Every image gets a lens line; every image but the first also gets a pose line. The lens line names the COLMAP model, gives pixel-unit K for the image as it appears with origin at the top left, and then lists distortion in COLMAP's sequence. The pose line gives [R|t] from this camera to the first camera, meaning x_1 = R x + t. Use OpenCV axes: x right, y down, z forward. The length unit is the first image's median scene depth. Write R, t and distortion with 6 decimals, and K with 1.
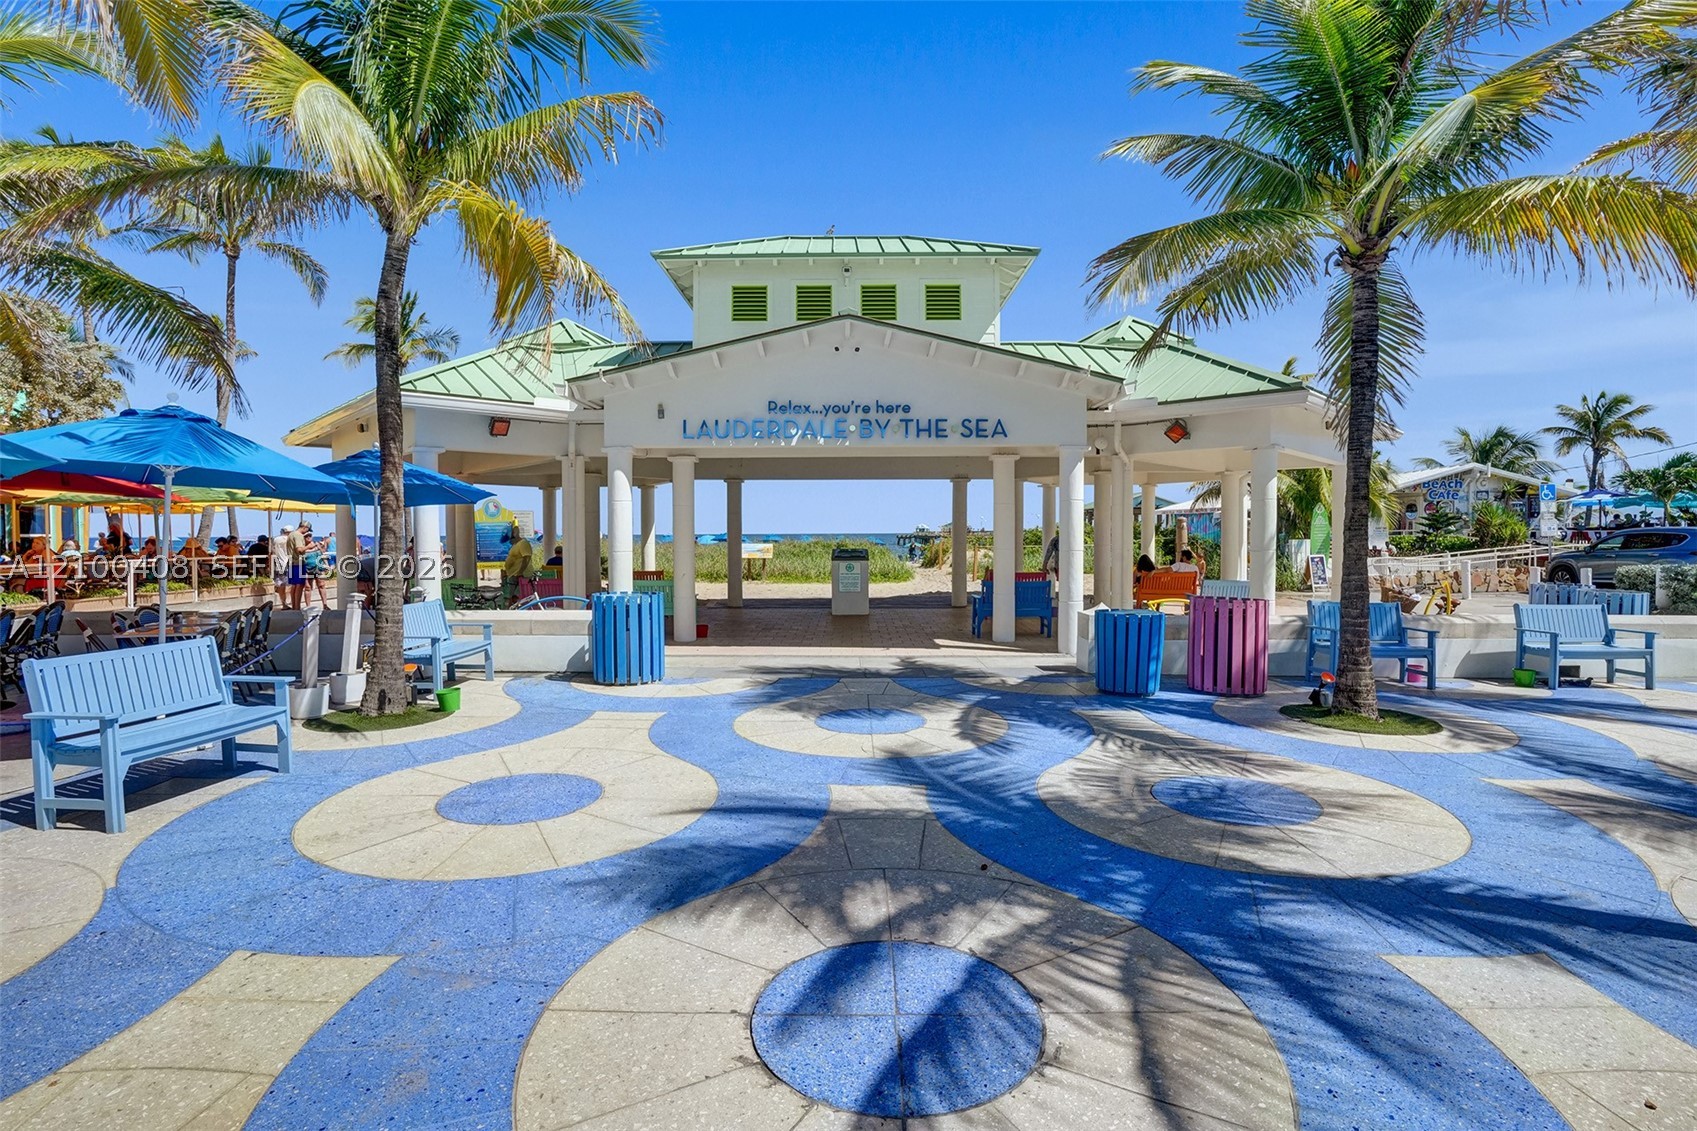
lens RADIAL K [[800.8, 0, 849.9], [0, 800.8, 558.4], [0, 0, 1]] dist [-0.058324, 0.022090]
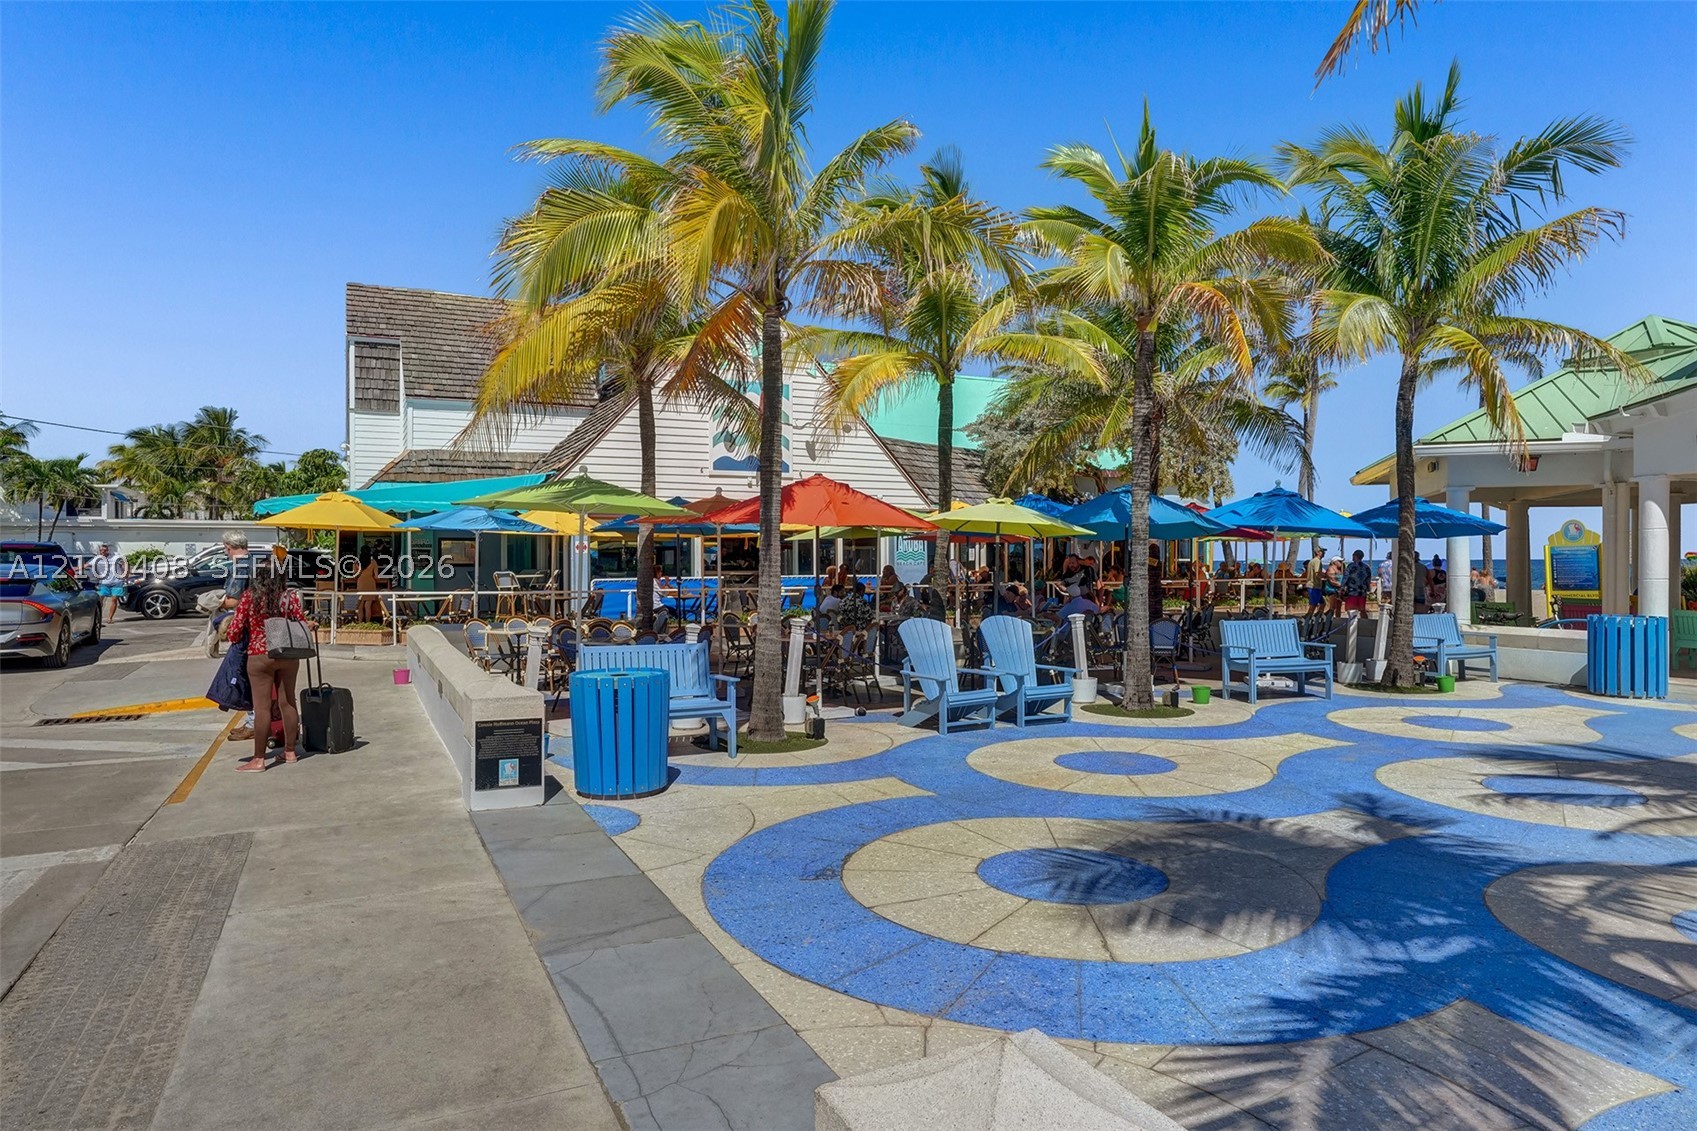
lens RADIAL K [[1050.8, 0, 848.5], [0, 1050.8, 565.5], [0, 0, 1]] dist [-0.004943, 0.001280]
pose [[0.462949, 0.007303, -0.886355, 0.532738], [-0.027427, 0.999605, -0.006089, 0.013117], [0.885960, 0.027129, 0.462967, -0.651337]]
